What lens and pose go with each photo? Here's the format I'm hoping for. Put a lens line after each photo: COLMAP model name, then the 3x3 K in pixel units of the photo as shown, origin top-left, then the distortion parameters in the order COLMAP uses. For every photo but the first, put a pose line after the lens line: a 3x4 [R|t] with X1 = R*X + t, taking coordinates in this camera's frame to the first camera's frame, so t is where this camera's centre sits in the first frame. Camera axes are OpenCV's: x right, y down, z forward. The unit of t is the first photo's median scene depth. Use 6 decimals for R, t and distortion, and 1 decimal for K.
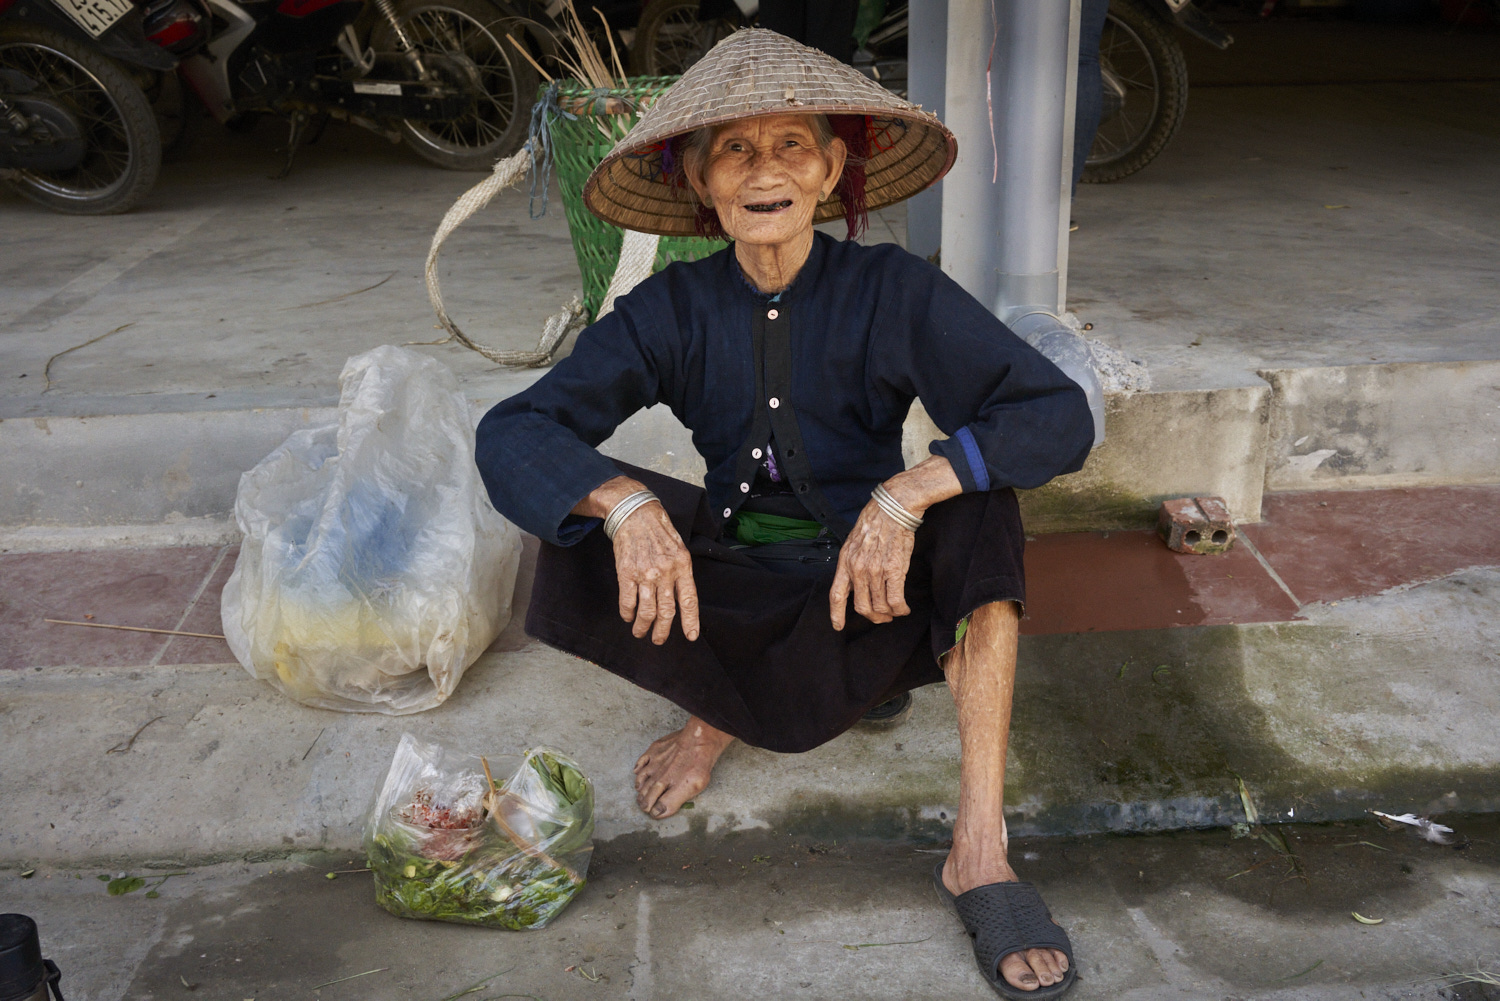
lens RADIAL K [[1573.0, 0, 750.0], [0, 1573.0, 500.5], [0, 0, 1]] dist [0.053221, -0.190632]
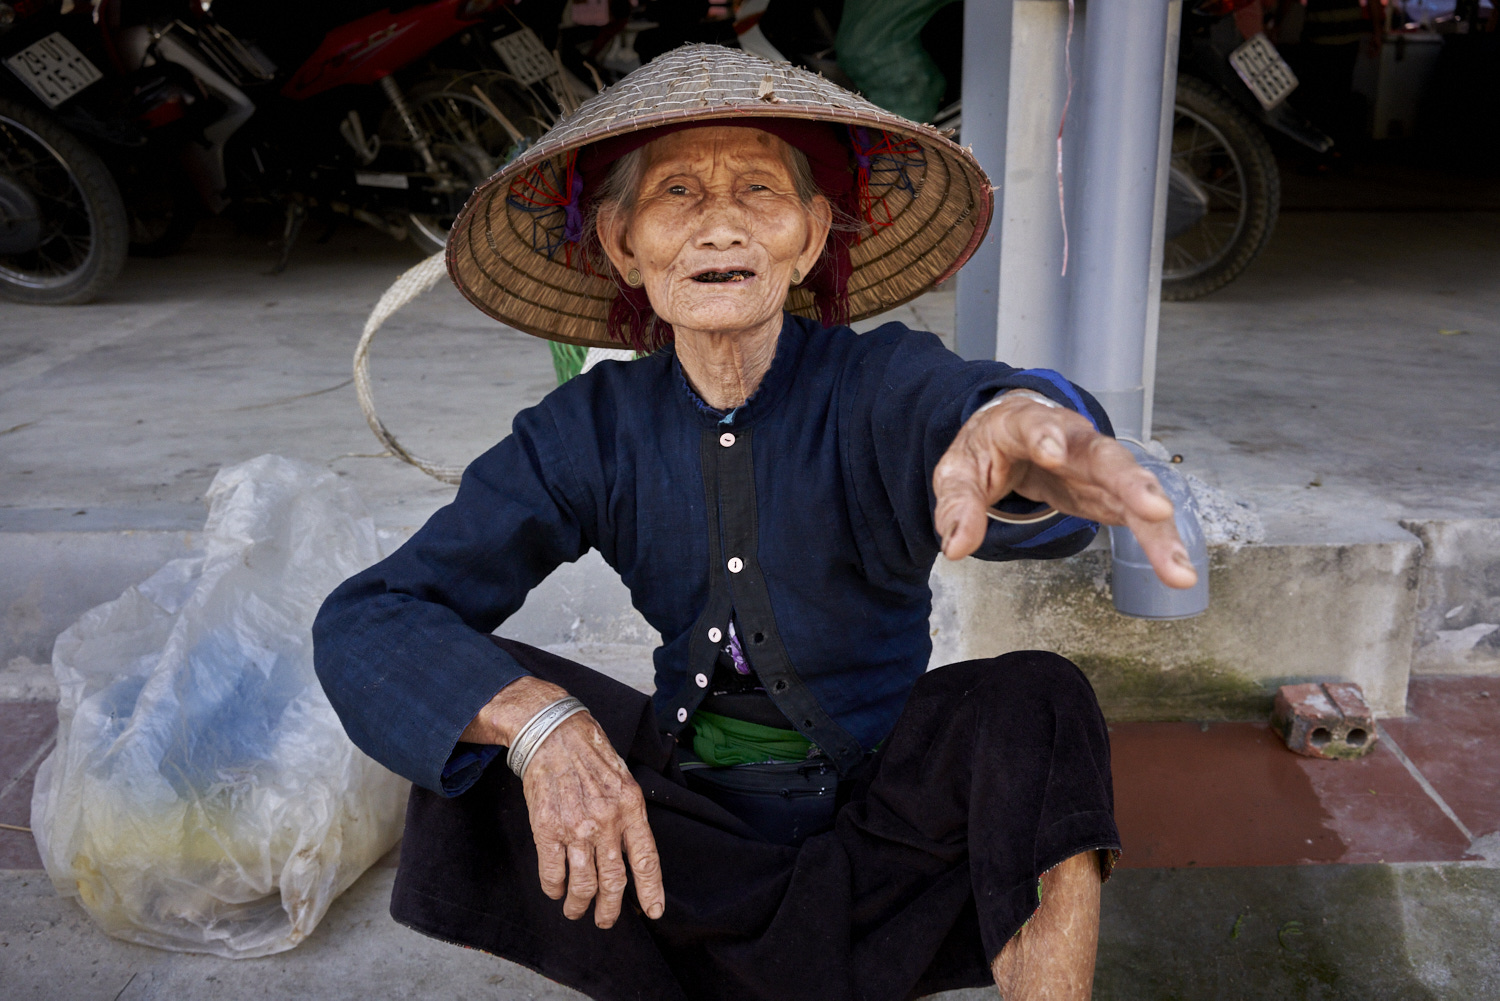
lens RADIAL K [[1546.0, 0, 750.0], [0, 1546.0, 500.5], [0, 0, 1]] dist [0.002582, -0.015869]
pose [[0.998943, 0.030205, -0.034650, 0.026290], [-0.032845, 0.996387, -0.078319, -0.022112], [0.032159, 0.079374, 0.996326, 0.229891]]
